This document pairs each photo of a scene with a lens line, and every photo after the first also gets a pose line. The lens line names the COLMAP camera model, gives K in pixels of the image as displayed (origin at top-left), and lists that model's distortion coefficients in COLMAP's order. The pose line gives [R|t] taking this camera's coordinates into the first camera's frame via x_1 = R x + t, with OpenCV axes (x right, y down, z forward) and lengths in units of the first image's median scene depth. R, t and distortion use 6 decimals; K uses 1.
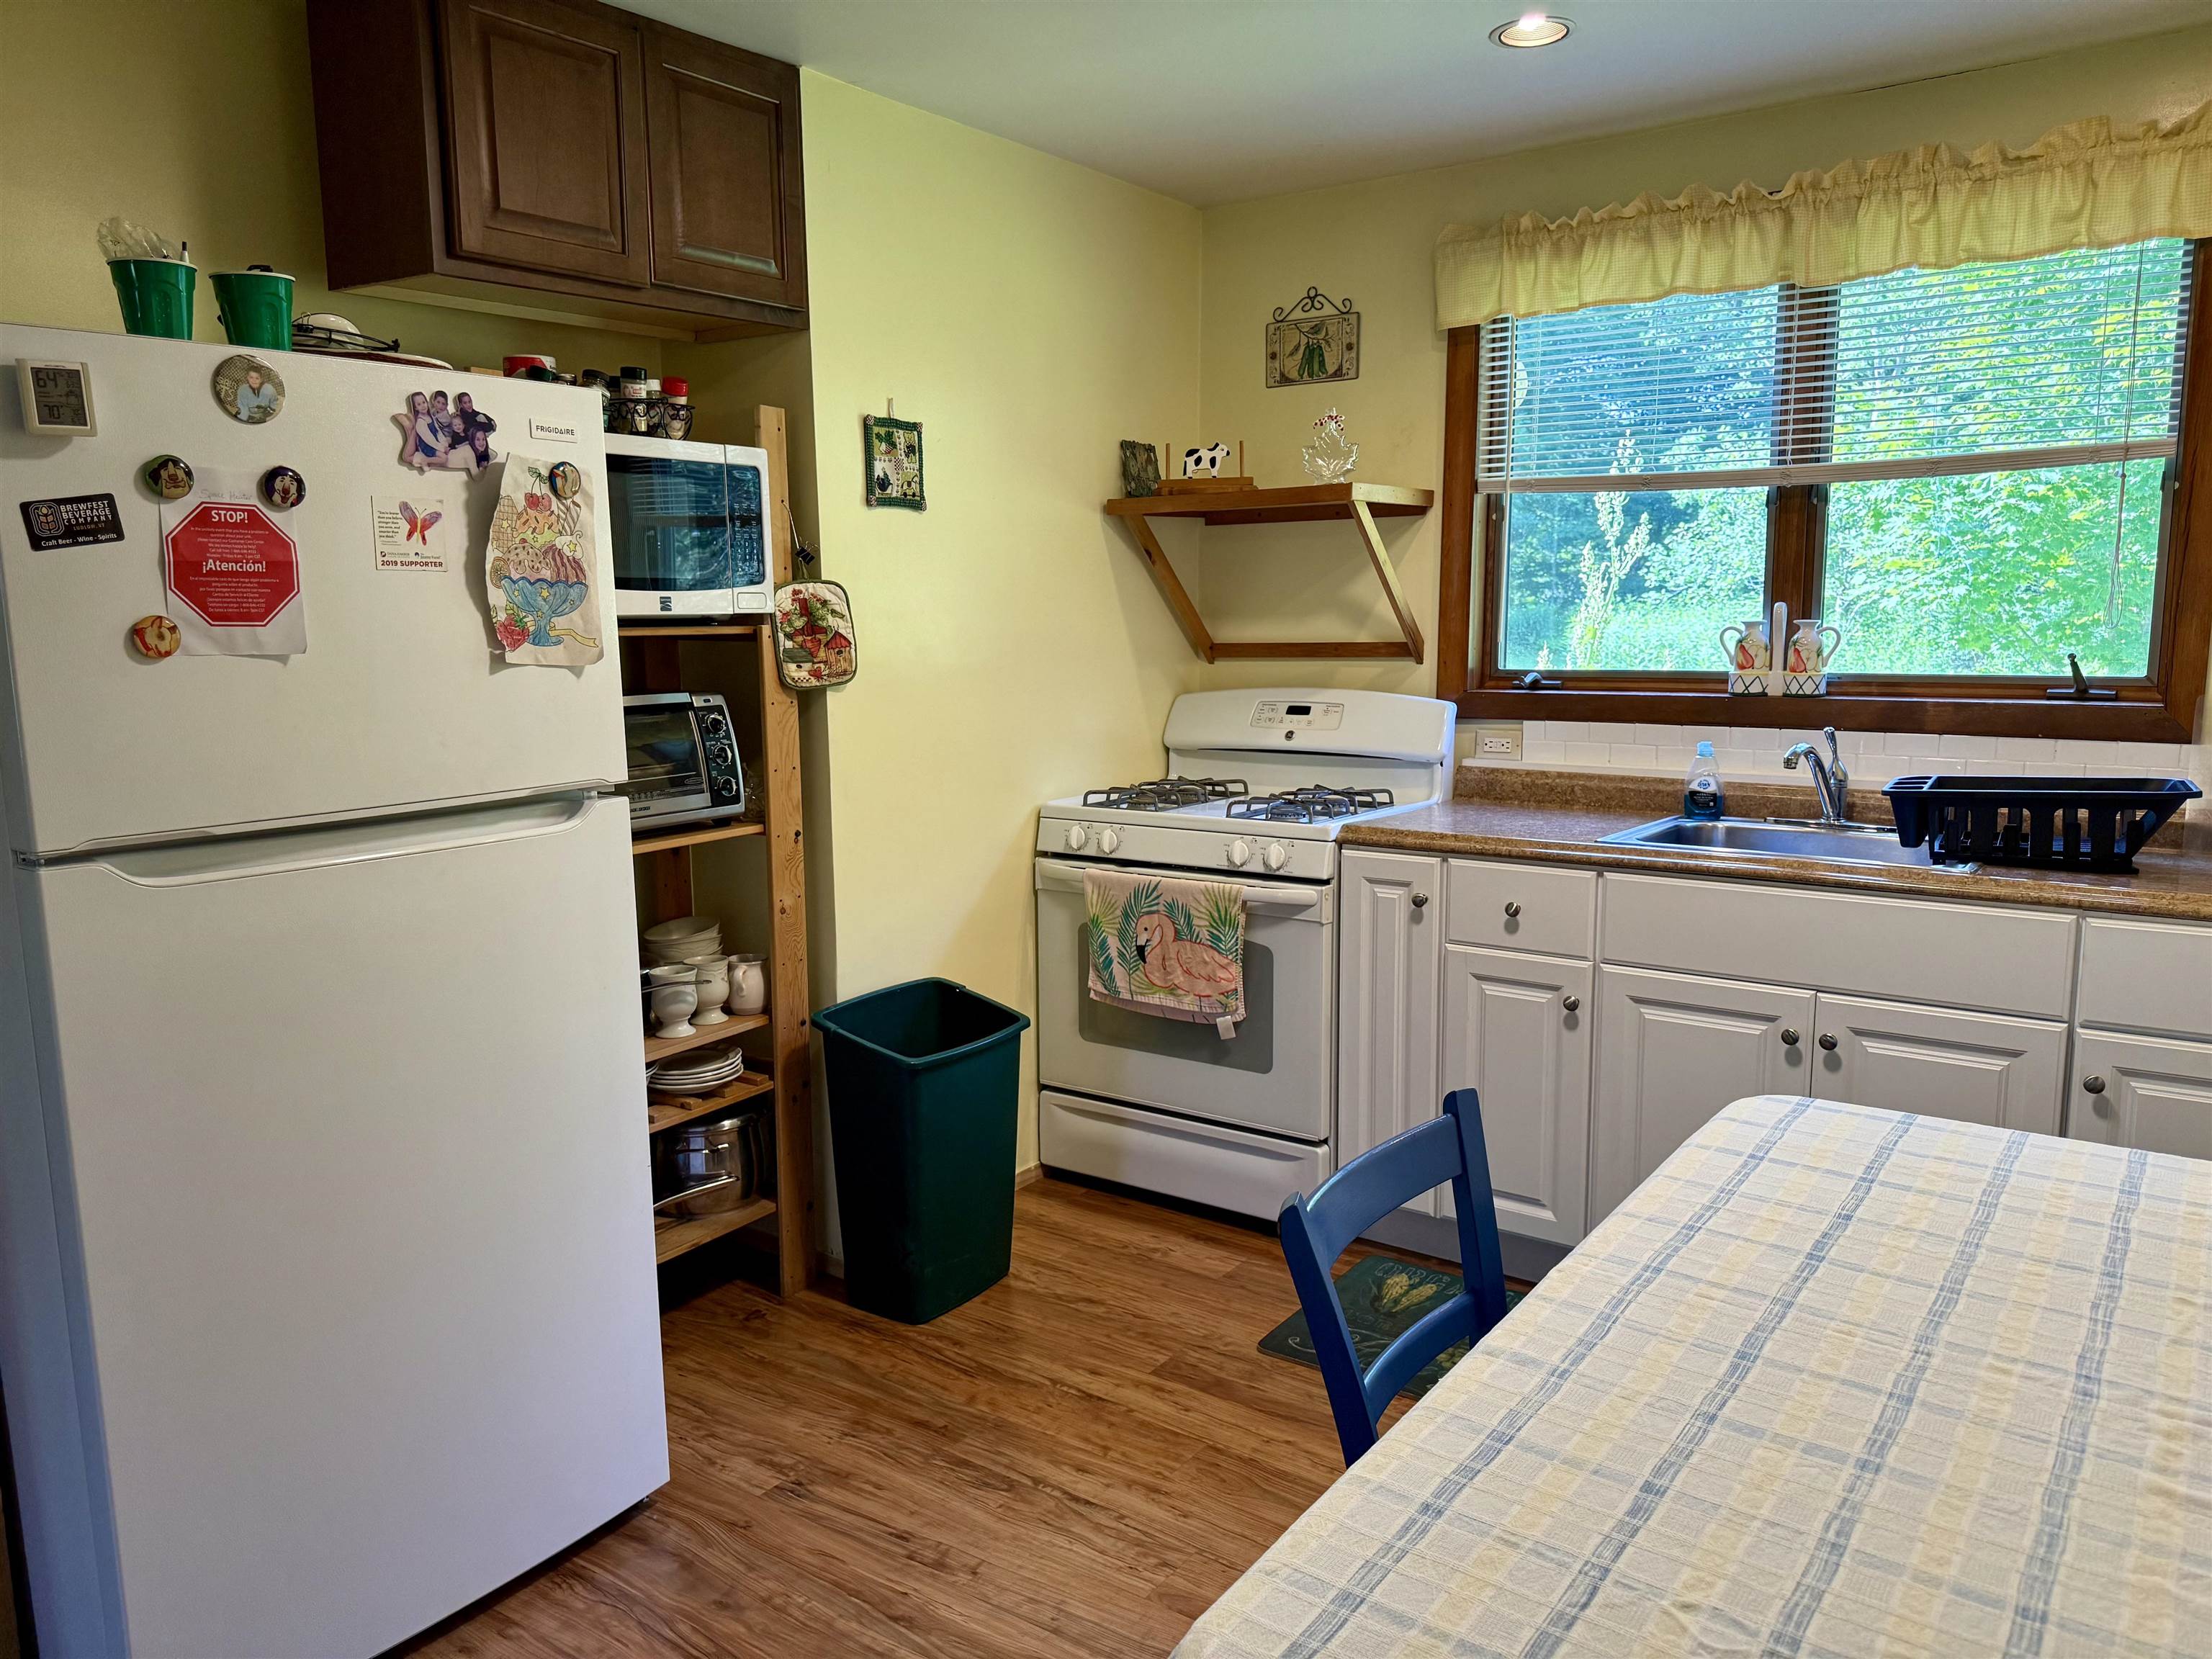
lens RADIAL K [[1569.4, 0, 1083.7], [0, 1569.4, 848.2], [0, 0, 1]] dist [0.066660, -0.071229]
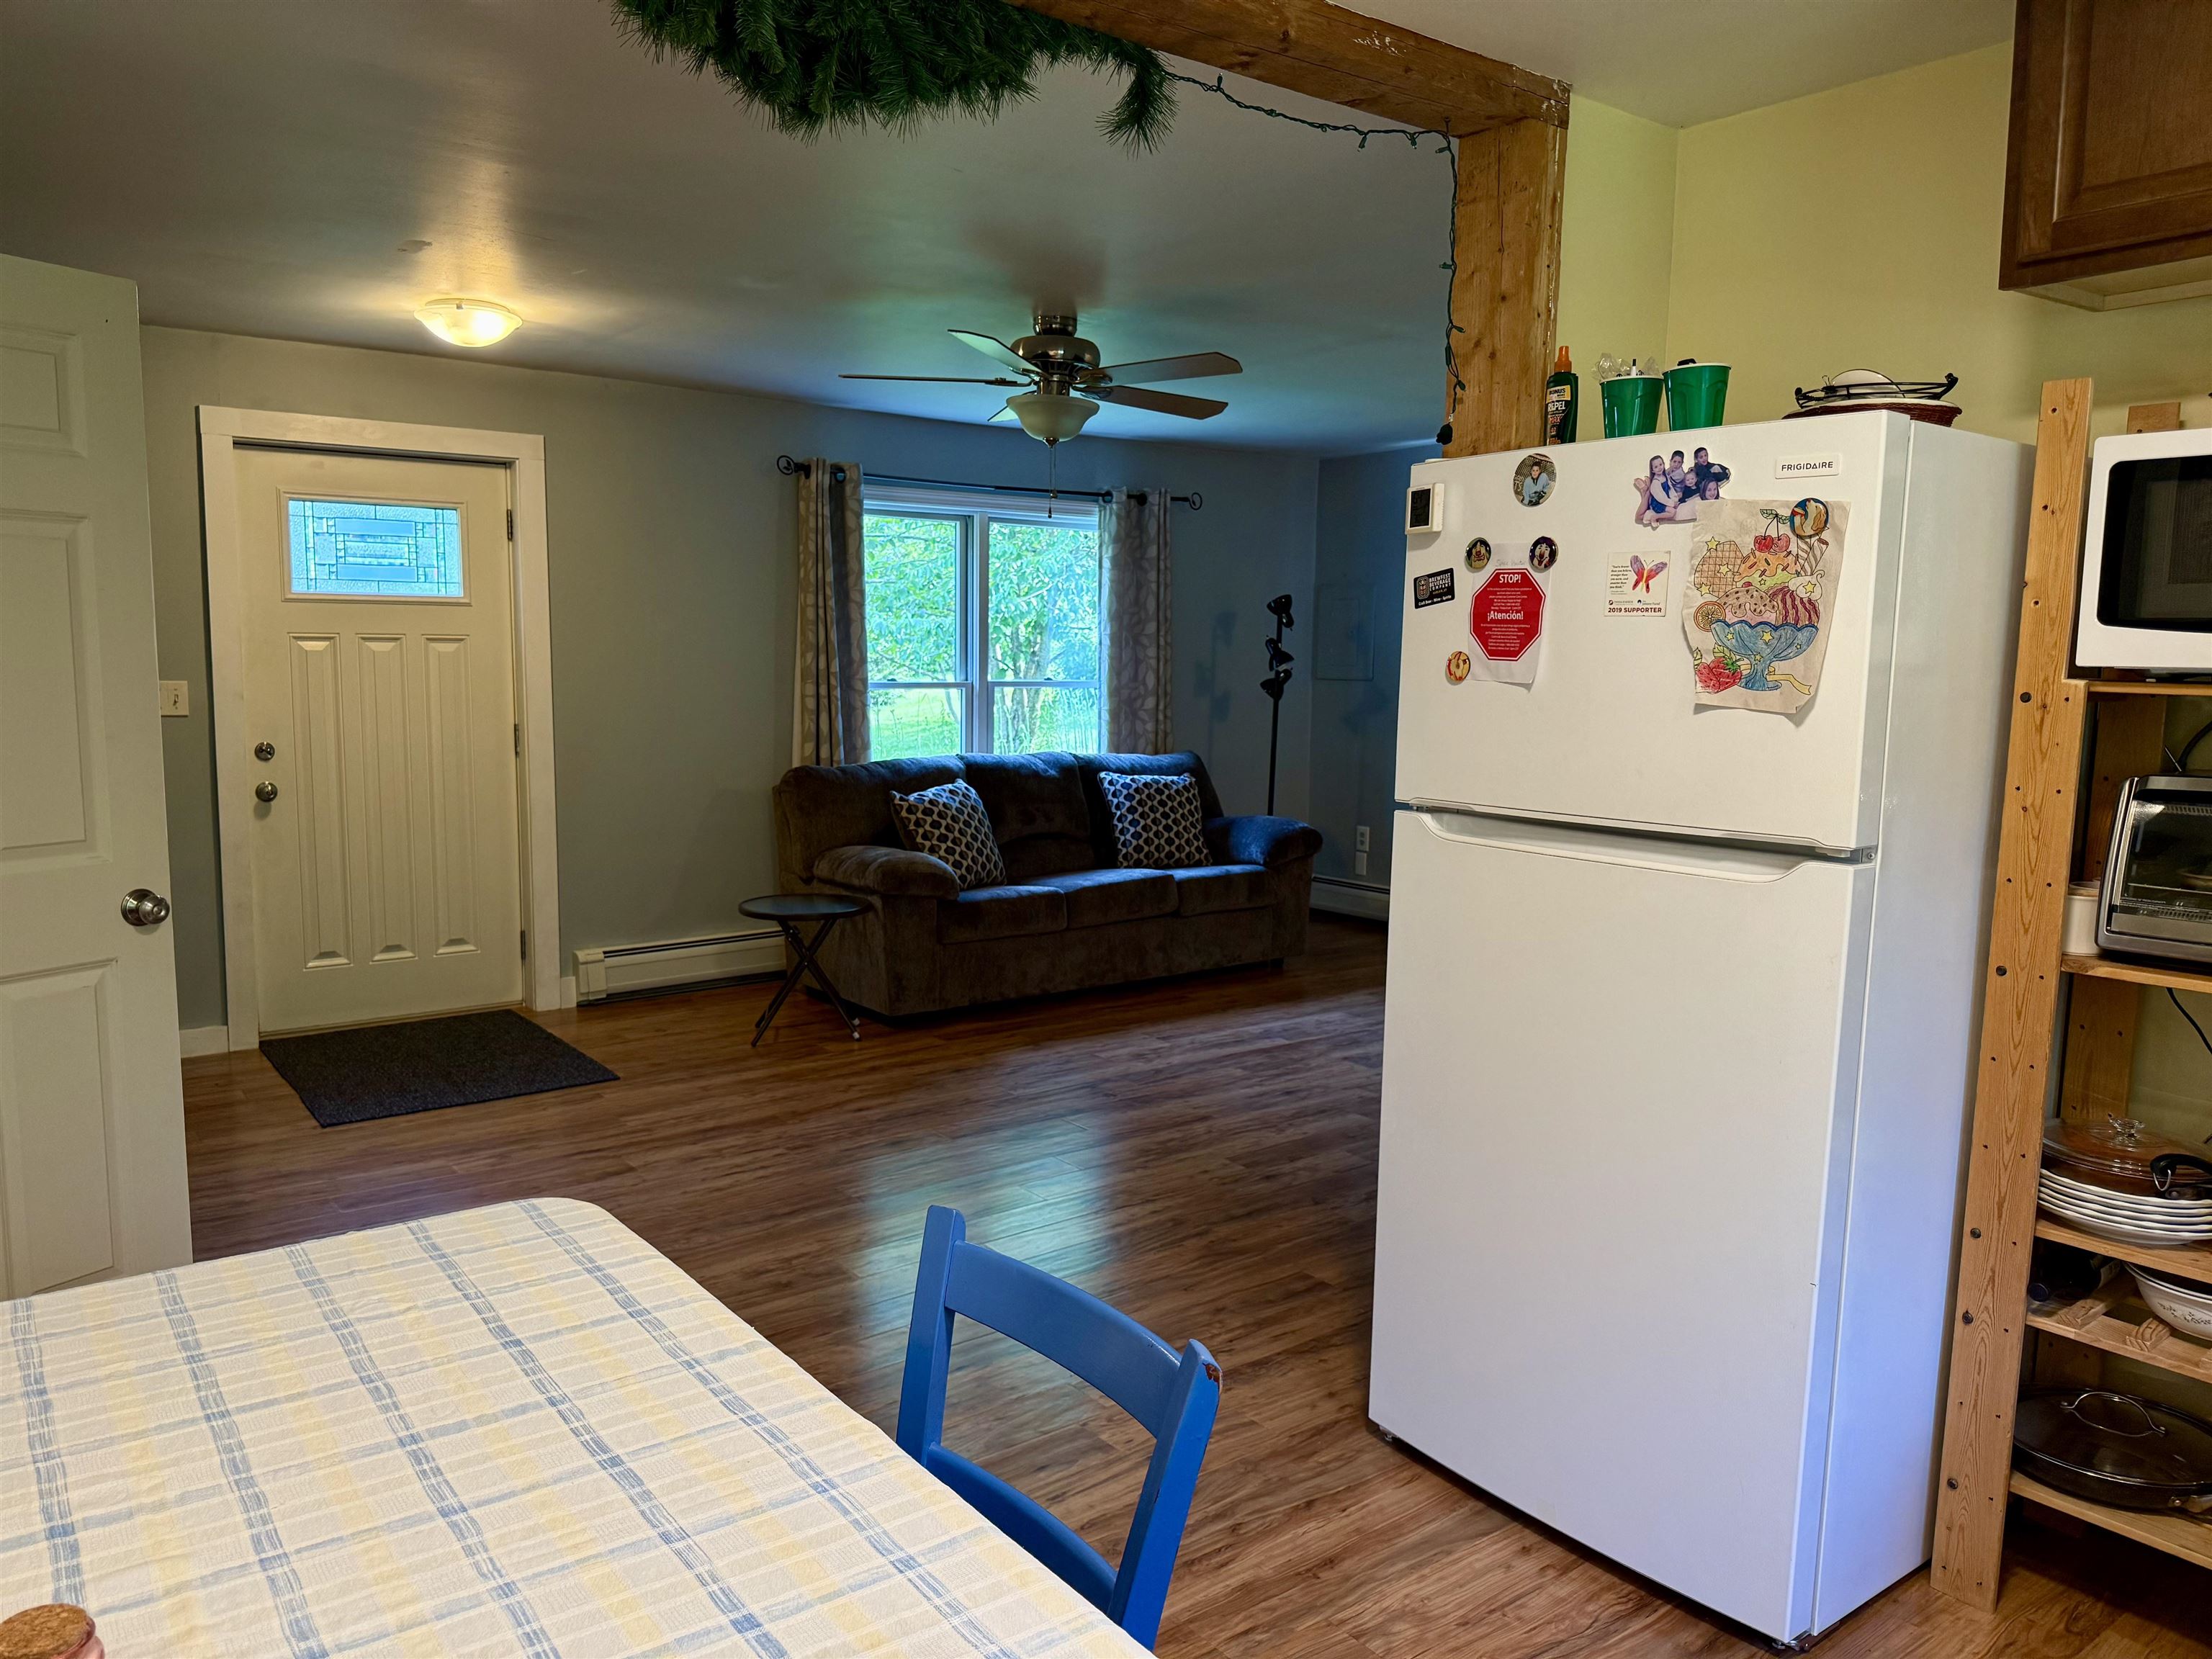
lens RADIAL K [[1569.4, 0, 1076.7], [0, 1569.4, 858.1], [0, 0, 1]] dist [0.066660, -0.071229]
pose [[-0.295095, 0.136280, -0.945699, 0.489762], [-0.161988, 0.968312, 0.190085, -0.099318], [0.941636, 0.209285, -0.263668, 0.602378]]
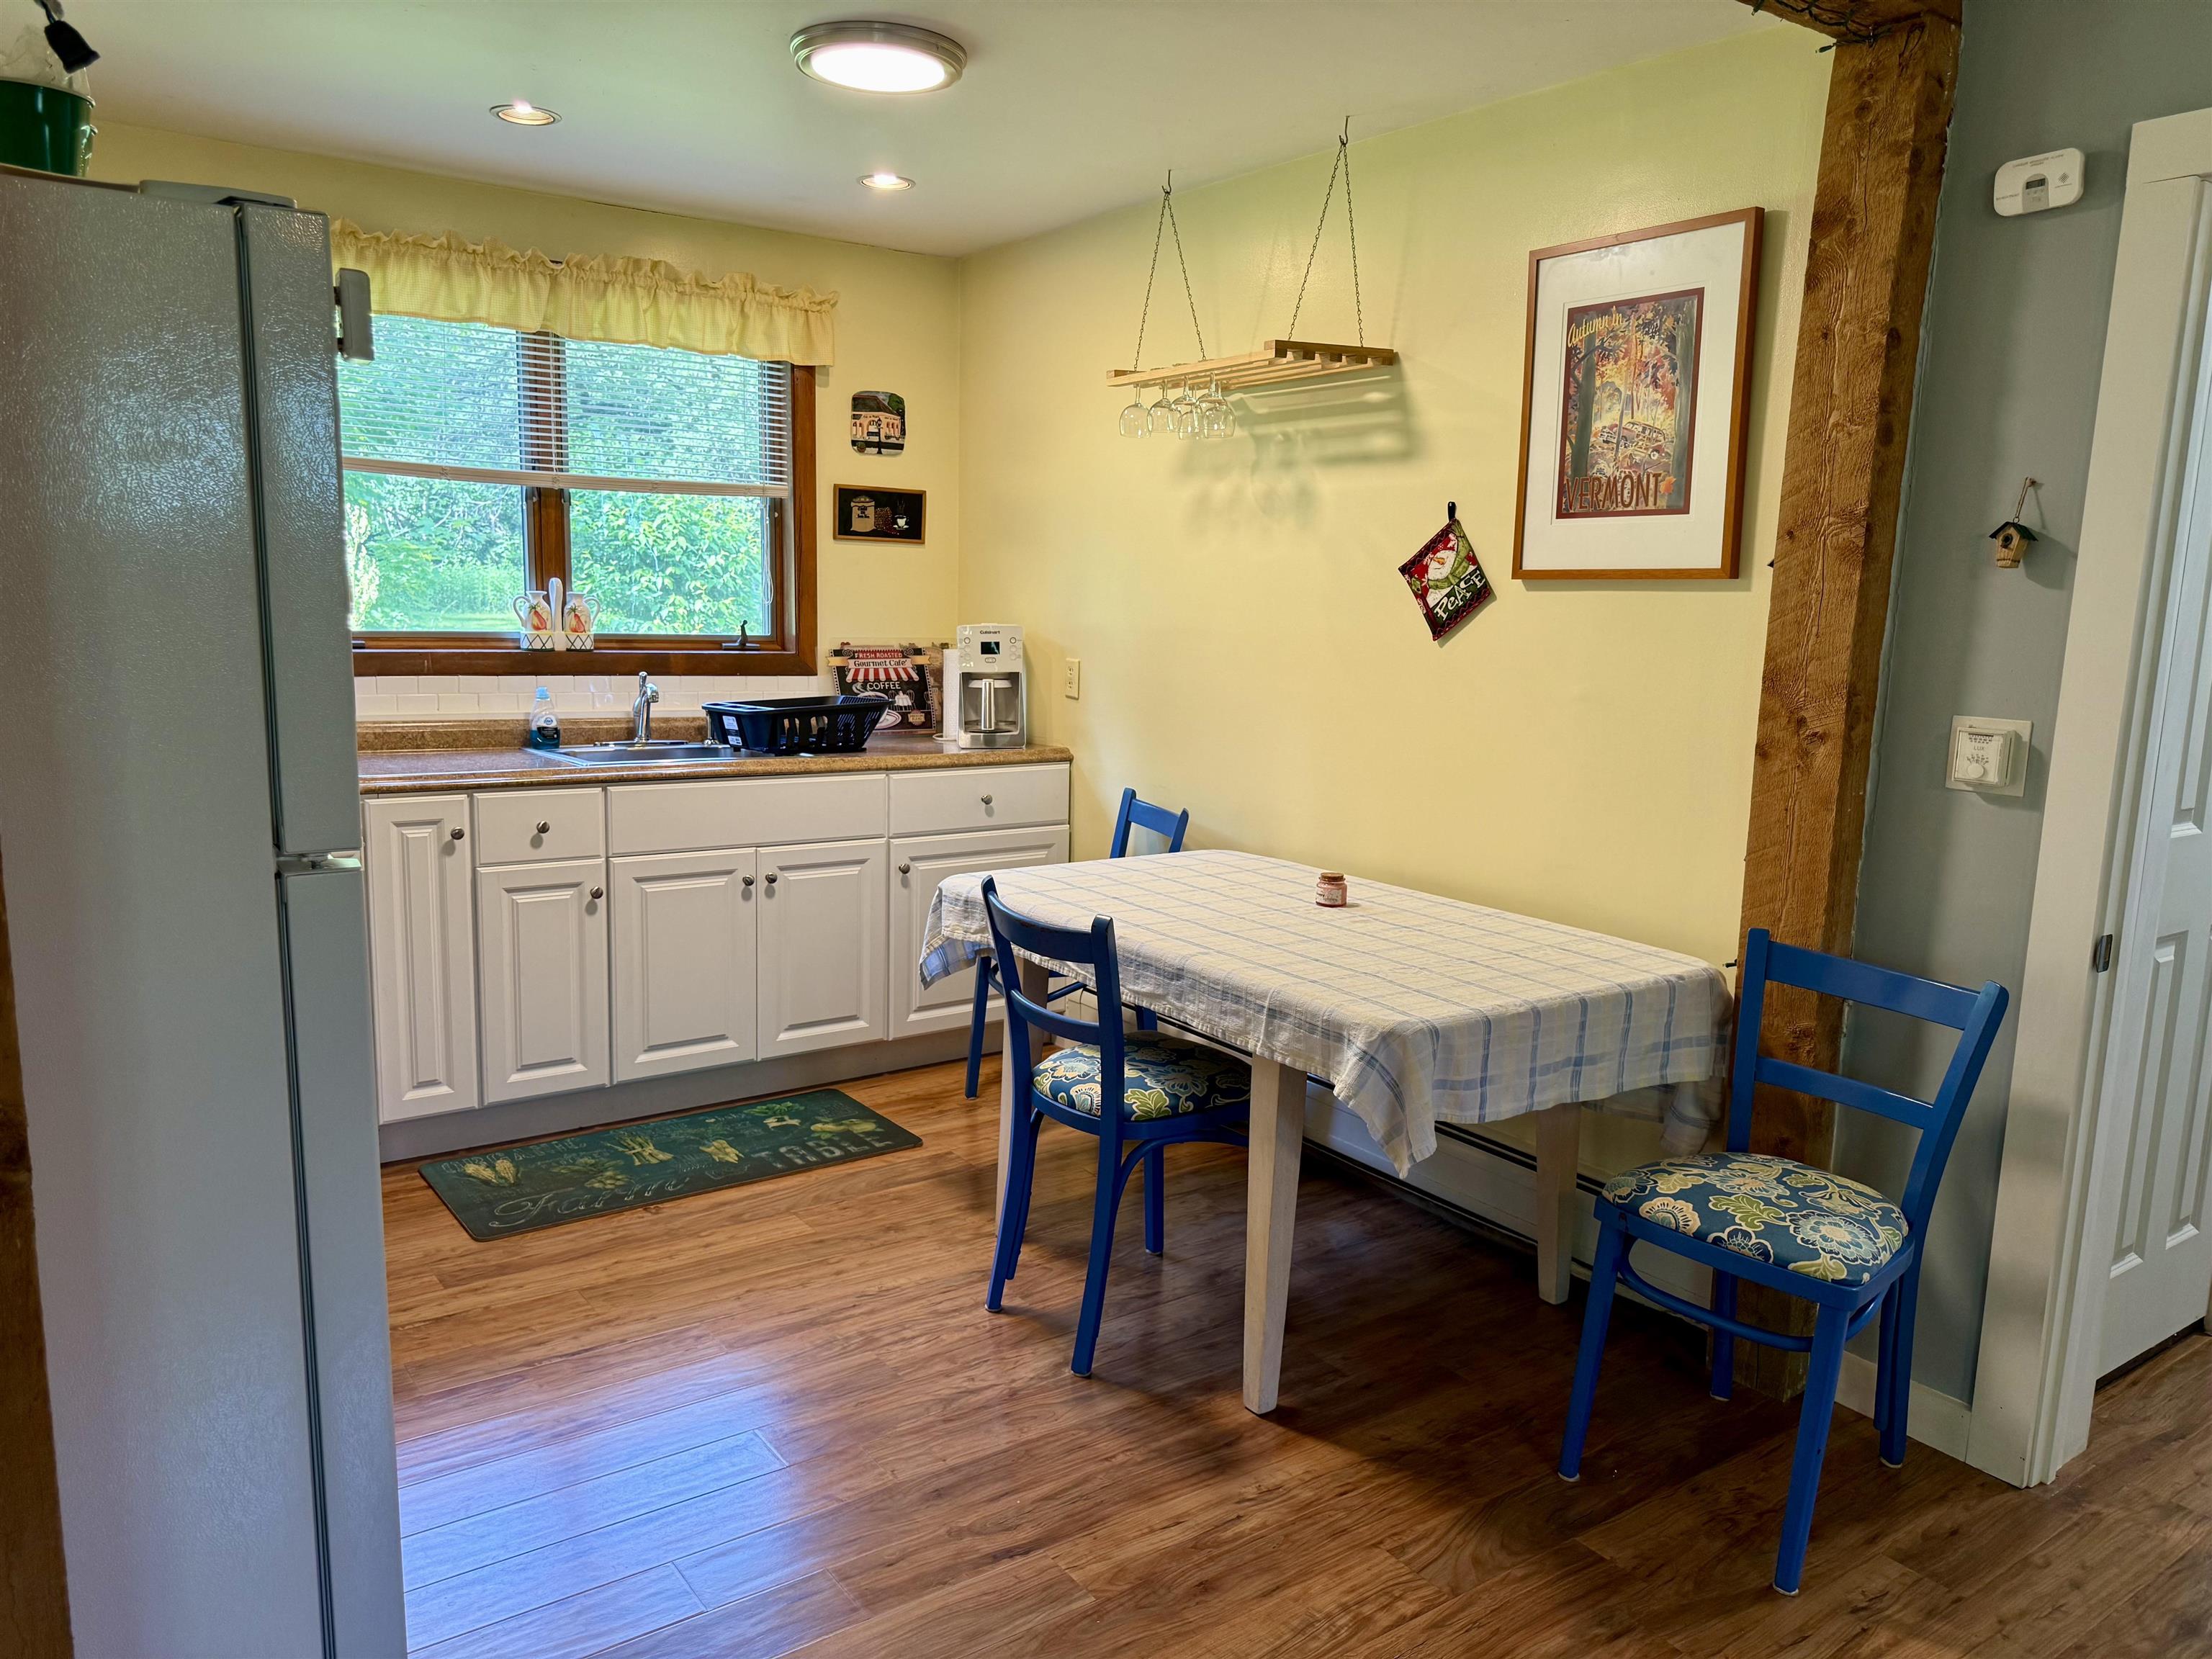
lens RADIAL K [[1569.4, 0, 1116.3], [0, 1569.4, 845.8], [0, 0, 1]] dist [0.066660, -0.071229]
pose [[0.319478, -0.135857, 0.937804, -0.712289], [0.115321, 0.987887, 0.103826, -0.022203], [-0.940550, 0.074979, 0.331275, 0.171842]]
